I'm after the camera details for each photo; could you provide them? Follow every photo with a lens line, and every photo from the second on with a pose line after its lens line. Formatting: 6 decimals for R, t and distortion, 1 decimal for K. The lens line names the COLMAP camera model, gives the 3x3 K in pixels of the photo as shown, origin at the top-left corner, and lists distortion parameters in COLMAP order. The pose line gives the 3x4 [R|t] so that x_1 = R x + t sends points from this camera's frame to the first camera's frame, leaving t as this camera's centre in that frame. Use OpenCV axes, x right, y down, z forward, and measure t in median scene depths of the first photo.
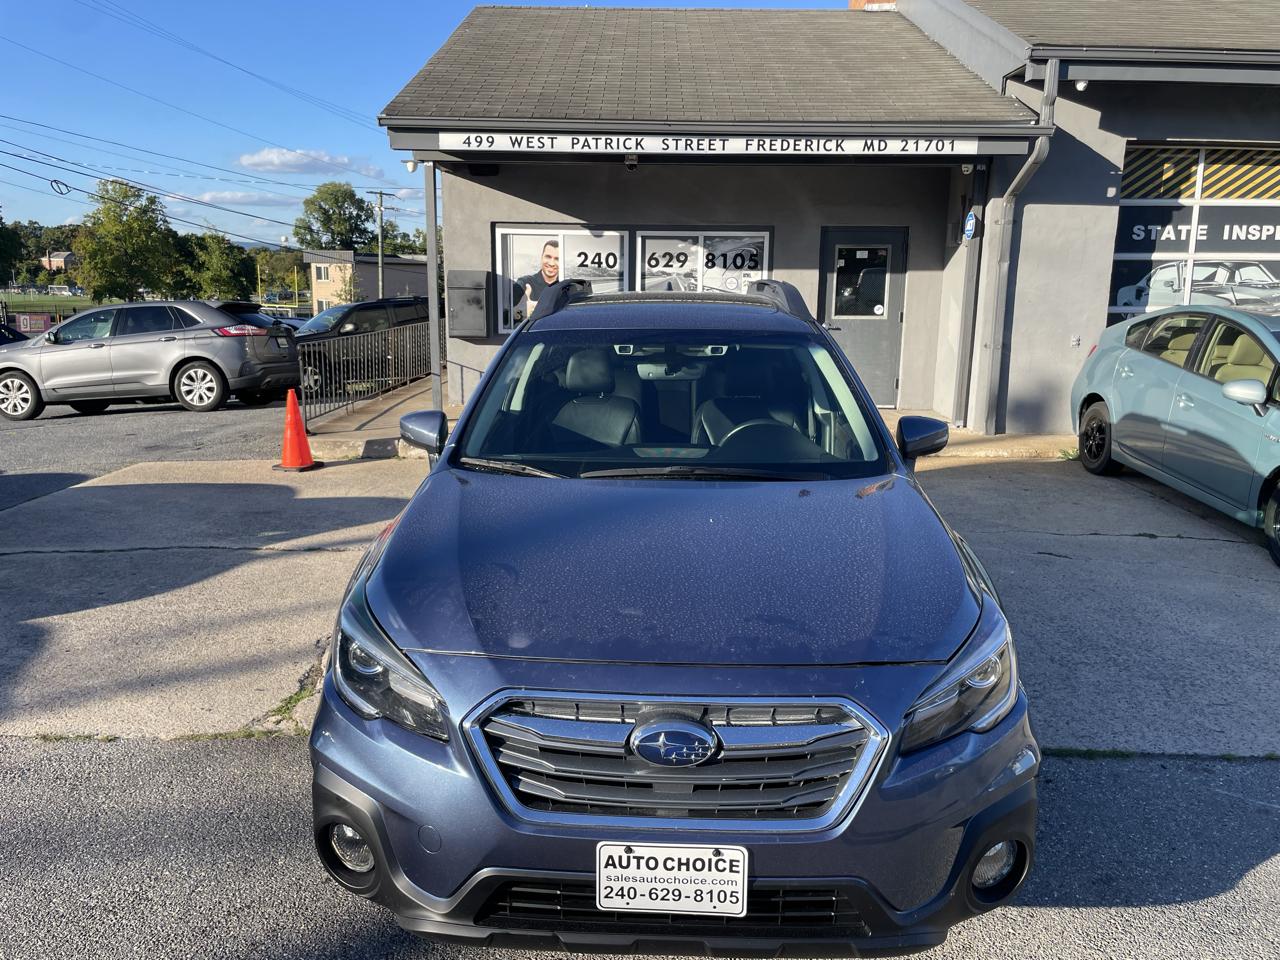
lens RADIAL K [[968.6, 0, 636.2], [0, 968.6, 465.4], [0, 0, 1]] dist [0.088682, -0.119402]
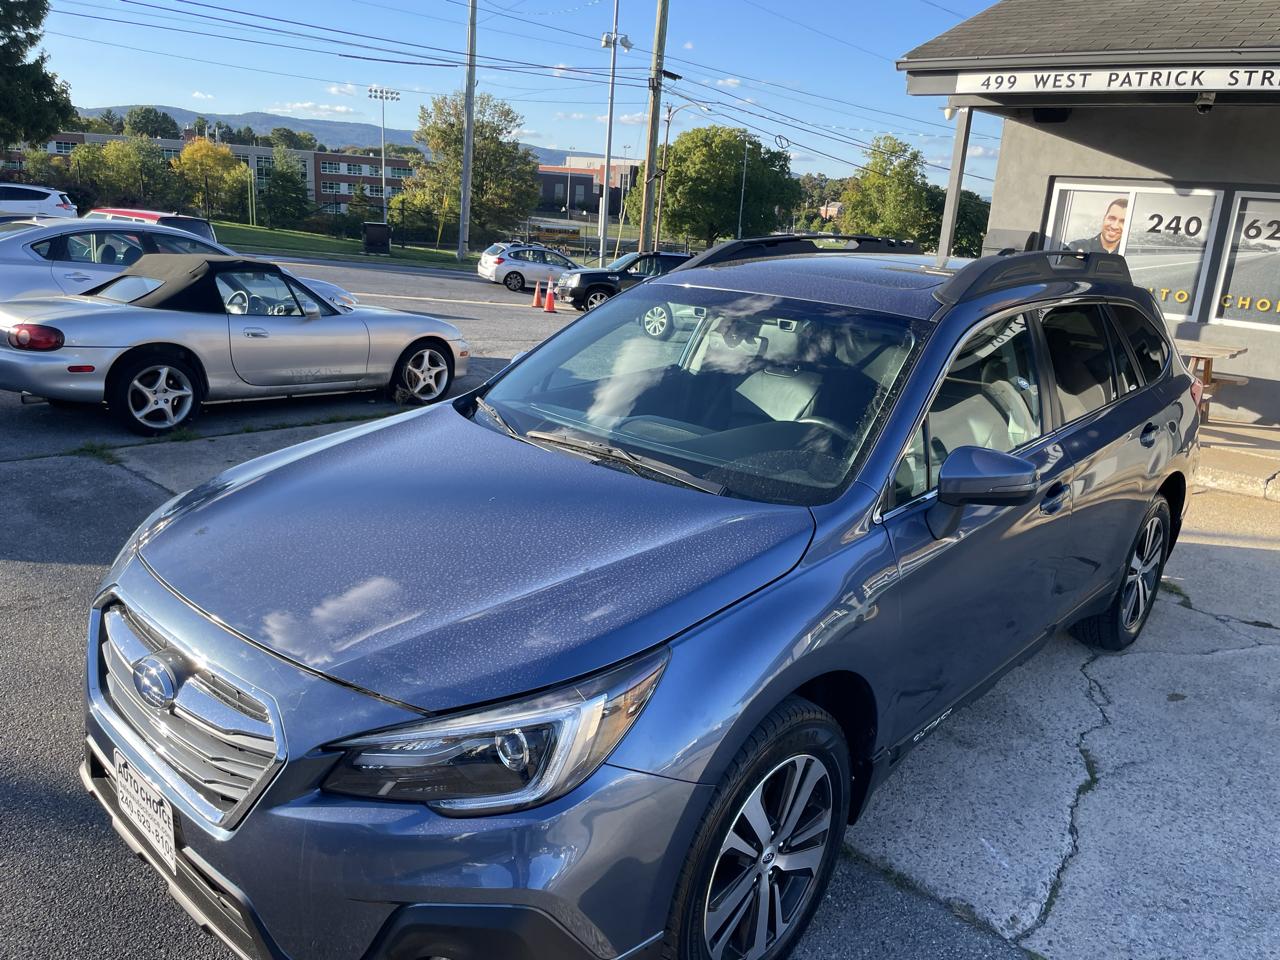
lens RADIAL K [[969.0, 0, 655.0], [0, 969.0, 475.7], [0, 0, 1]] dist [0.086633, -0.116205]
pose [[0.762589, 0.211867, -0.611204, 0.221376], [-0.180427, 0.977012, 0.113554, -0.028056], [0.621212, 0.023682, 0.783285, 0.117382]]
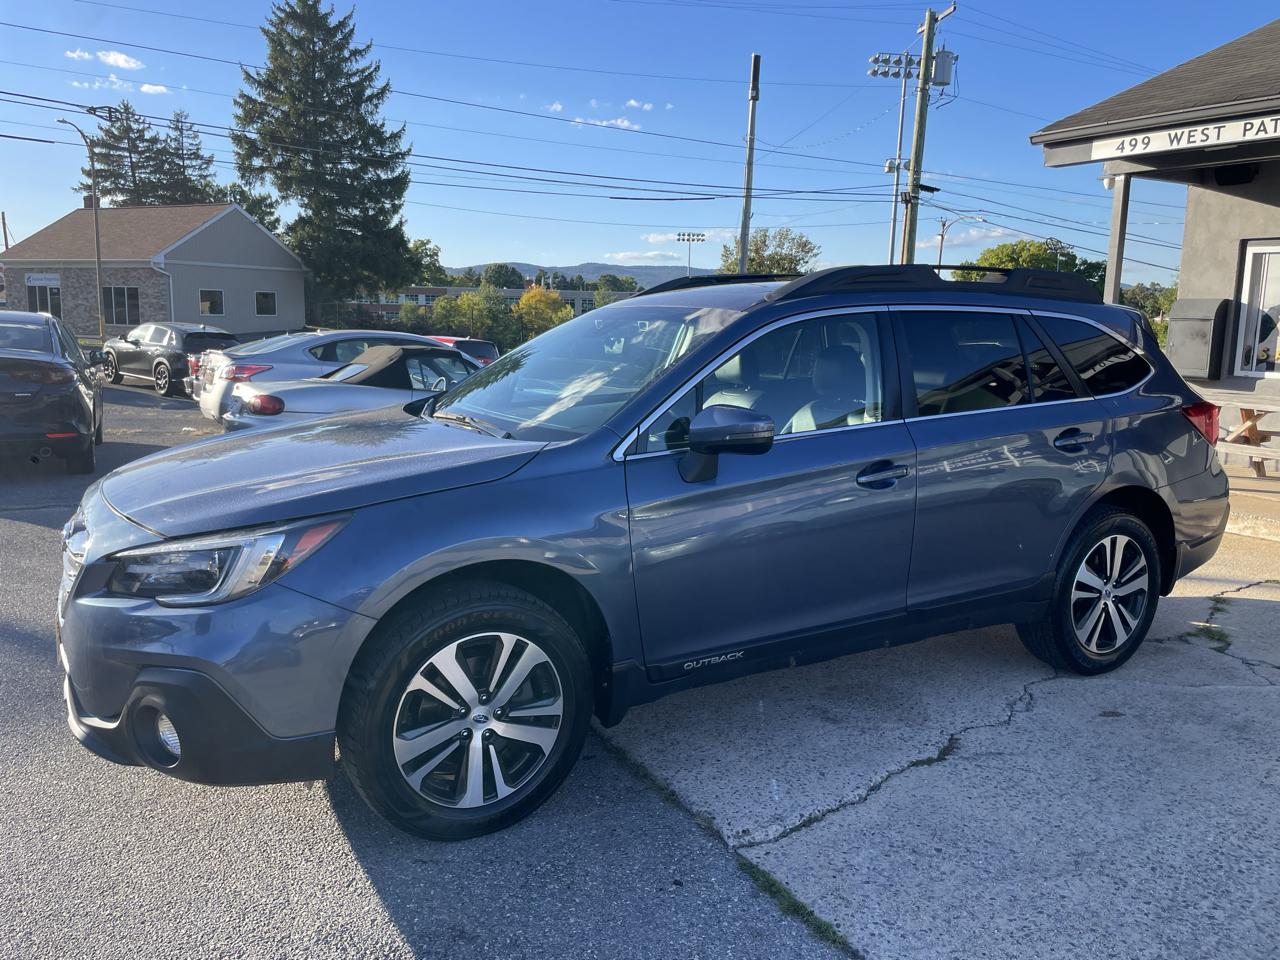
lens RADIAL K [[969.0, 0, 631.0], [0, 969.0, 466.6], [0, 0, 1]] dist [0.086633, -0.116205]
pose [[0.516606, 0.130980, -0.846146, 0.384251], [-0.180489, 0.982683, 0.041919, -0.007497], [0.836984, 0.131064, 0.531301, 0.202260]]
